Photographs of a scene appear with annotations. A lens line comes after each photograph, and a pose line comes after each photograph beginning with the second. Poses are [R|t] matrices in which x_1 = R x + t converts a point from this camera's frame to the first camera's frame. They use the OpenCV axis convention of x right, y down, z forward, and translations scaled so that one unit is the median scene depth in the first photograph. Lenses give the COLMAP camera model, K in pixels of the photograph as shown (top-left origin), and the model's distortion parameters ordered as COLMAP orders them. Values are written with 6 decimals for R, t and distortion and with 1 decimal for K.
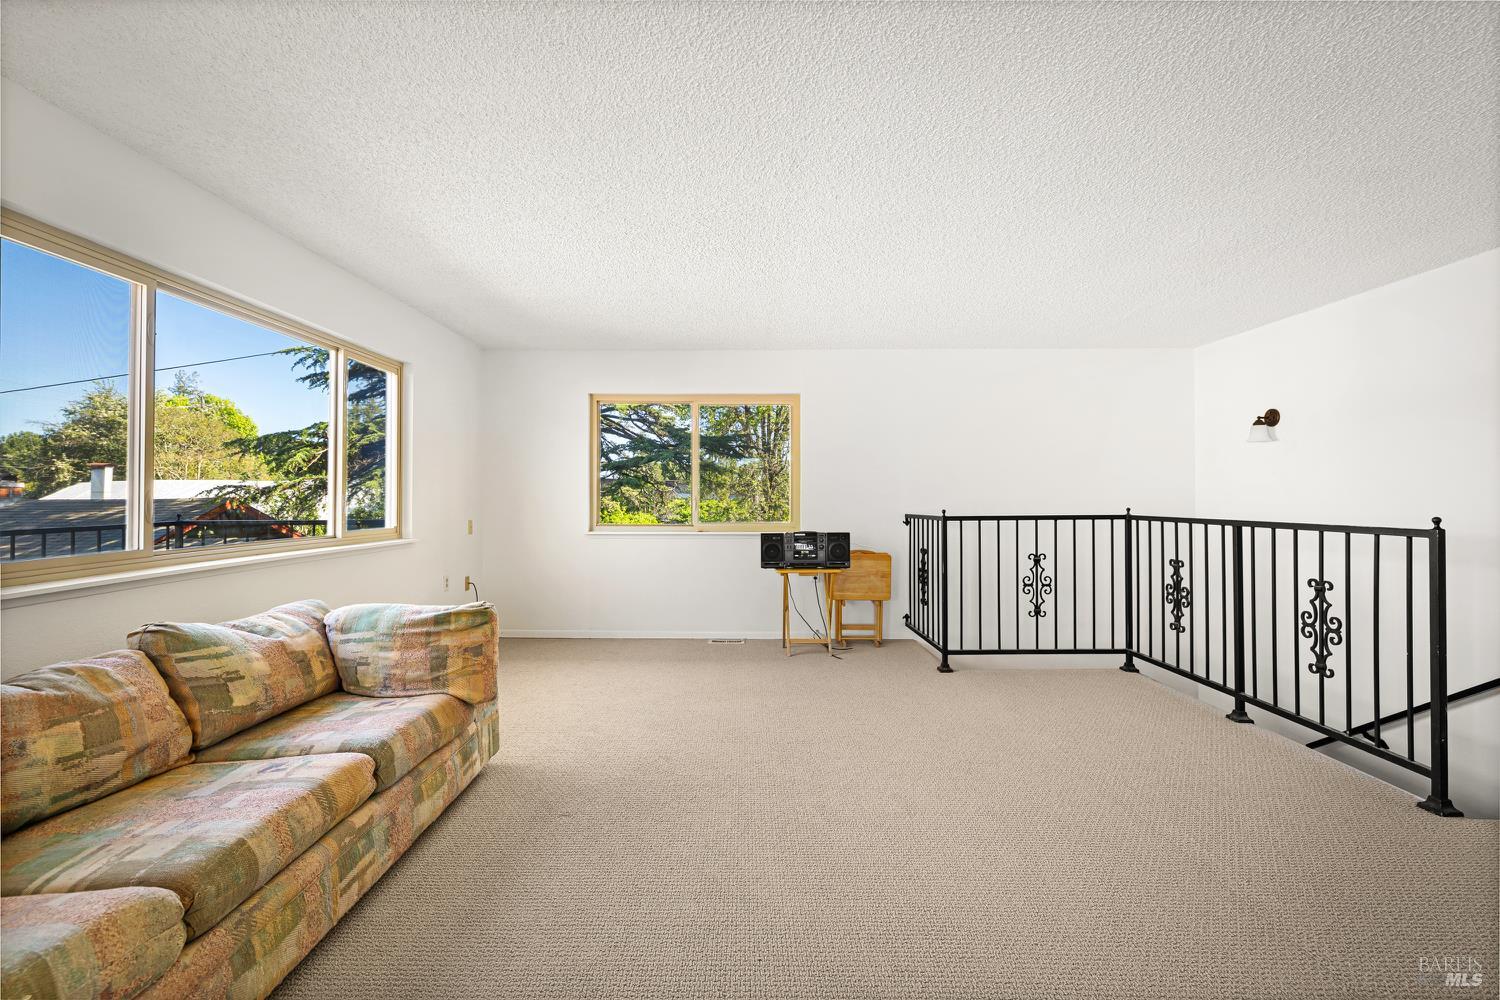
lens RADIAL K [[658.7, 0, 755.5], [0, 658.7, 492.2], [0, 0, 1]] dist [0.000326, -0.000608]
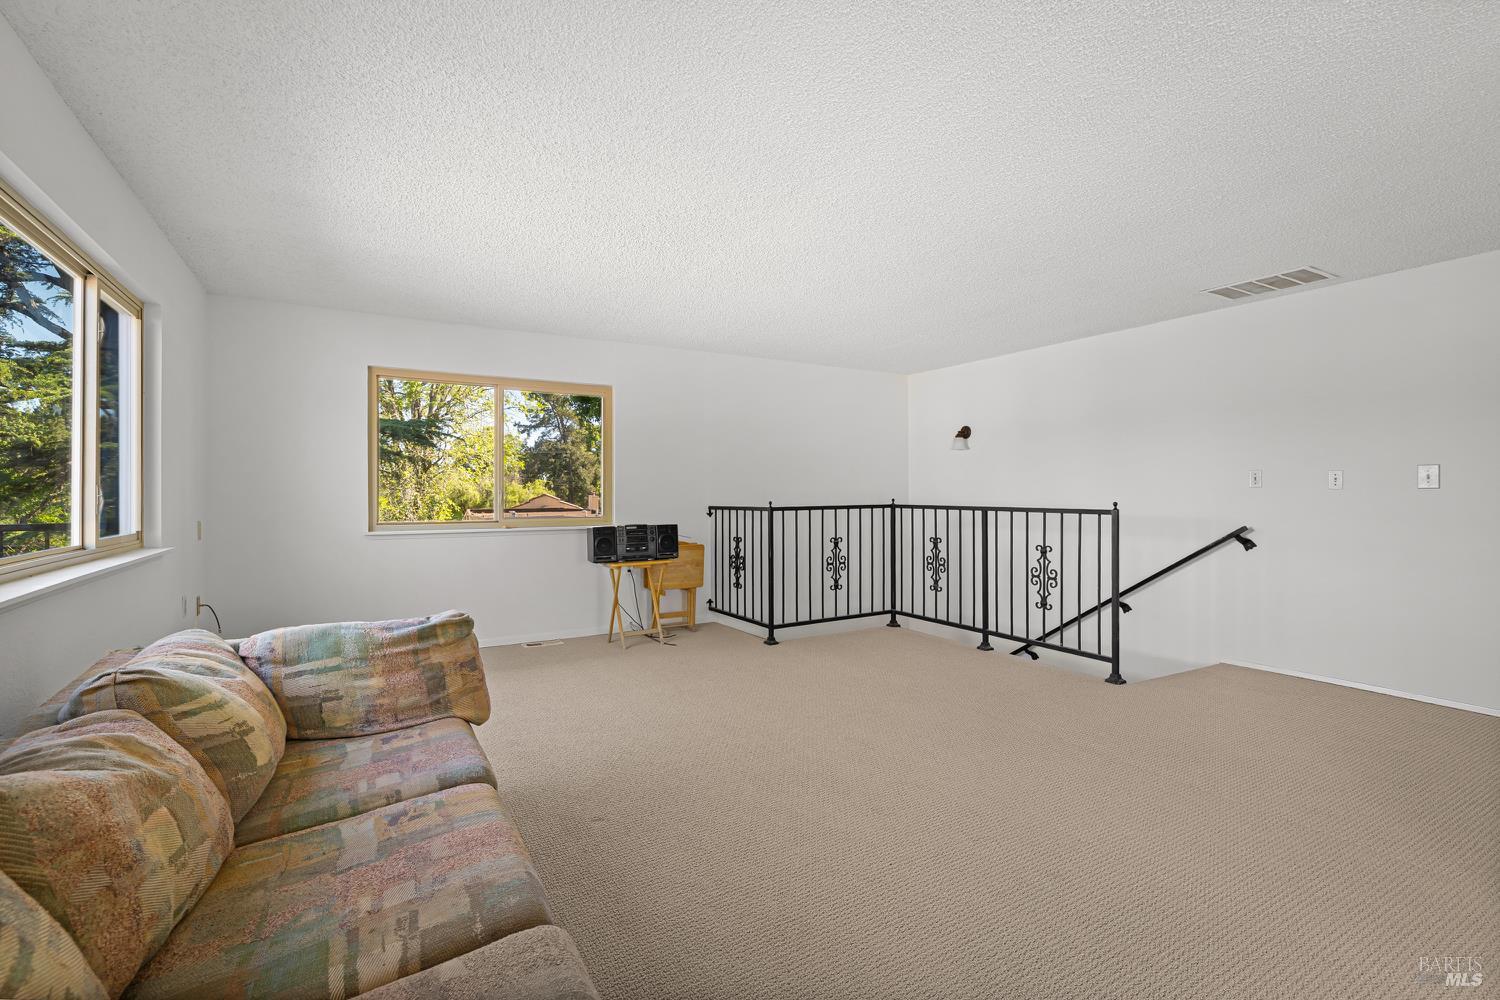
lens RADIAL K [[658.7, 0, 794.4], [0, 658.7, 496.3], [0, 0, 1]] dist [0.000326, -0.000608]
pose [[0.852503, -0.004797, 0.522701, -0.347565], [-0.003129, 0.999893, 0.014280, 0.002123], [-0.522713, -0.013809, 0.852397, 0.022417]]
